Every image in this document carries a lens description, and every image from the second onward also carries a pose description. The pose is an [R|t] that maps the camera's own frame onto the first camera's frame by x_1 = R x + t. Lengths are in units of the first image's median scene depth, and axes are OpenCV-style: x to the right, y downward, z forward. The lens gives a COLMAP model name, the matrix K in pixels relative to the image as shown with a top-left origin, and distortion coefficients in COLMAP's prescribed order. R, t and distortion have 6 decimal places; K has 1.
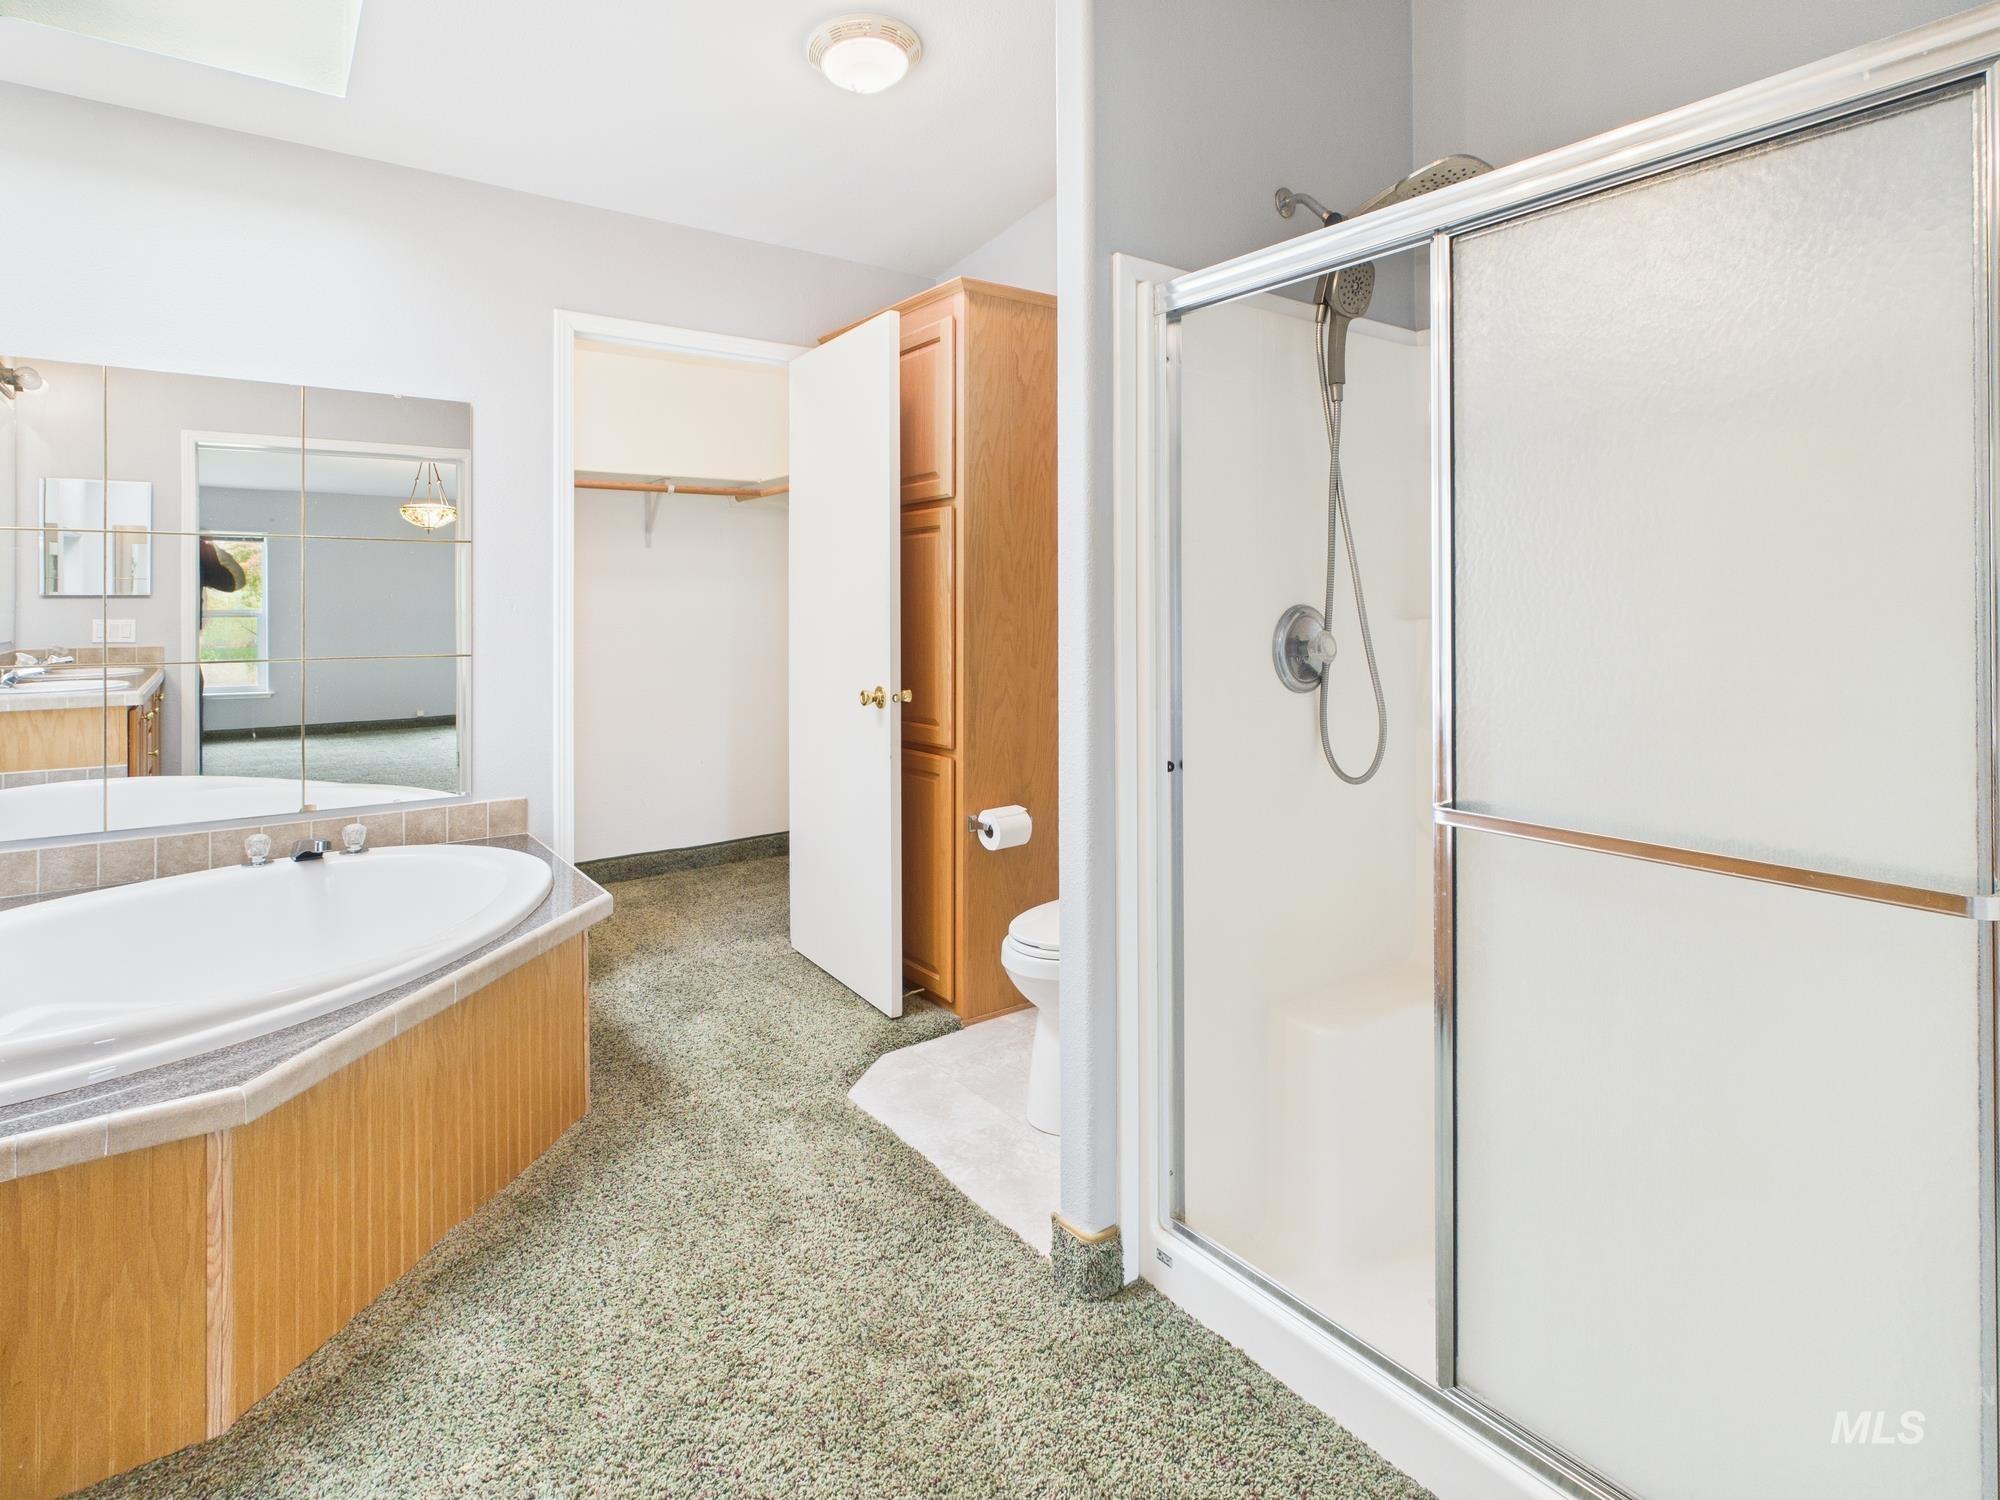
lens RADIAL K [[1050.3, 0, 1000.0], [0, 1050.3, 750.0], [0, 0, 1]] dist [0.000946, -0.000739]
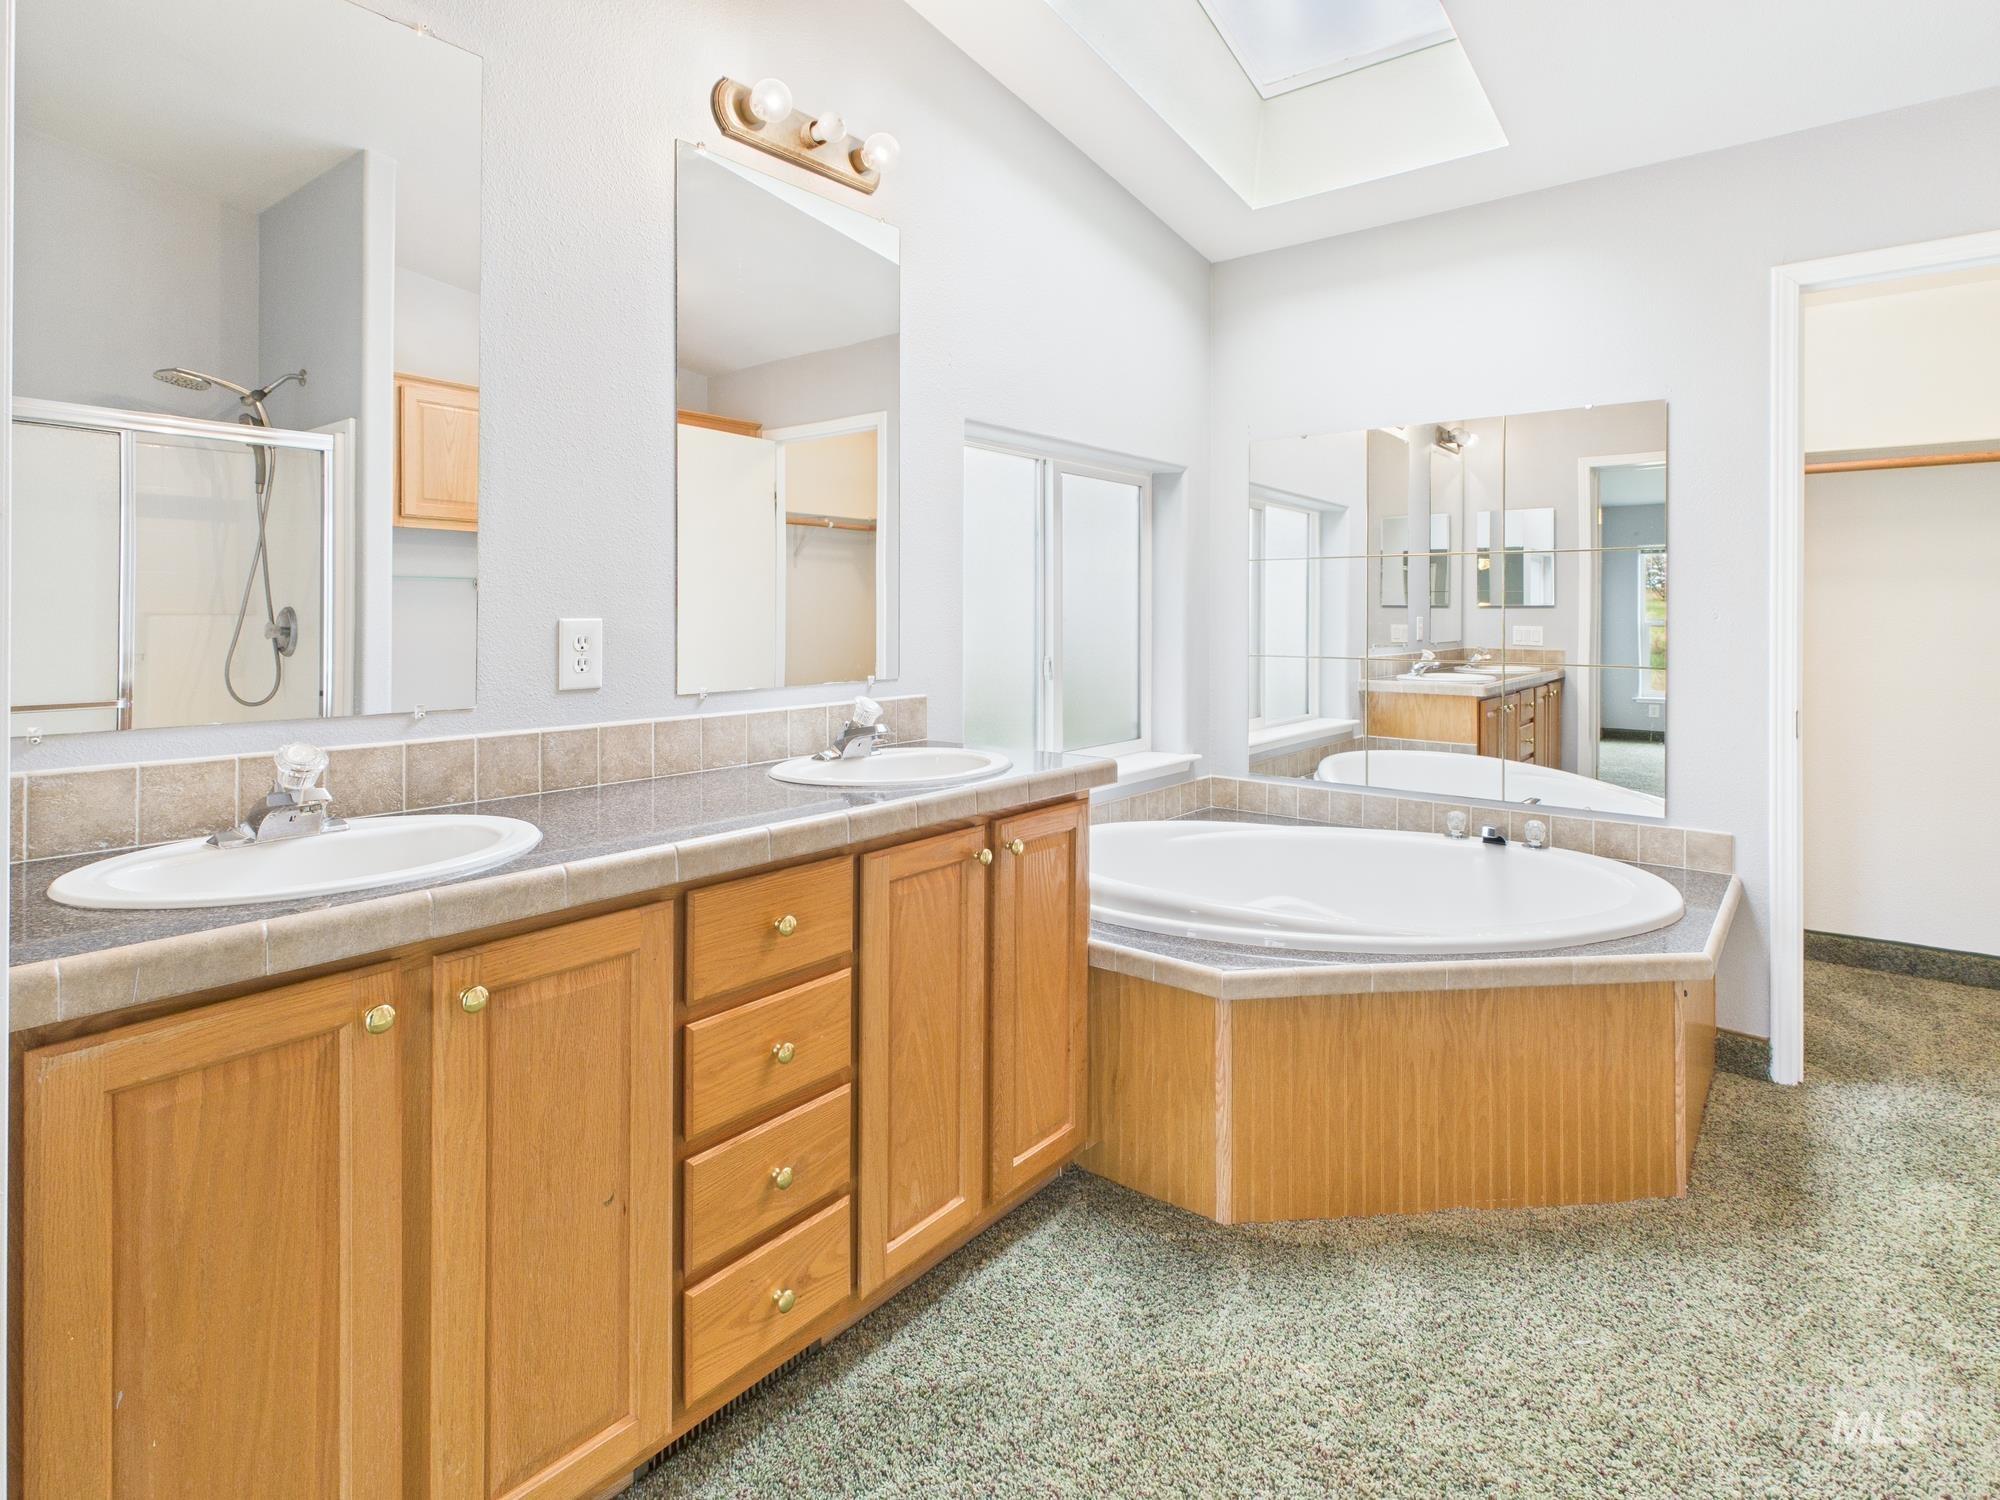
lens RADIAL K [[1043.1, 0, 995.8], [0, 1043.1, 765.4], [0, 0, 1]] dist [0.001488, -0.000280]
pose [[0.254864, 0.145506, -0.955967, 0.278725], [-0.140232, 0.983724, 0.112345, -0.029864], [0.956755, 0.105425, 0.271121, 0.210526]]
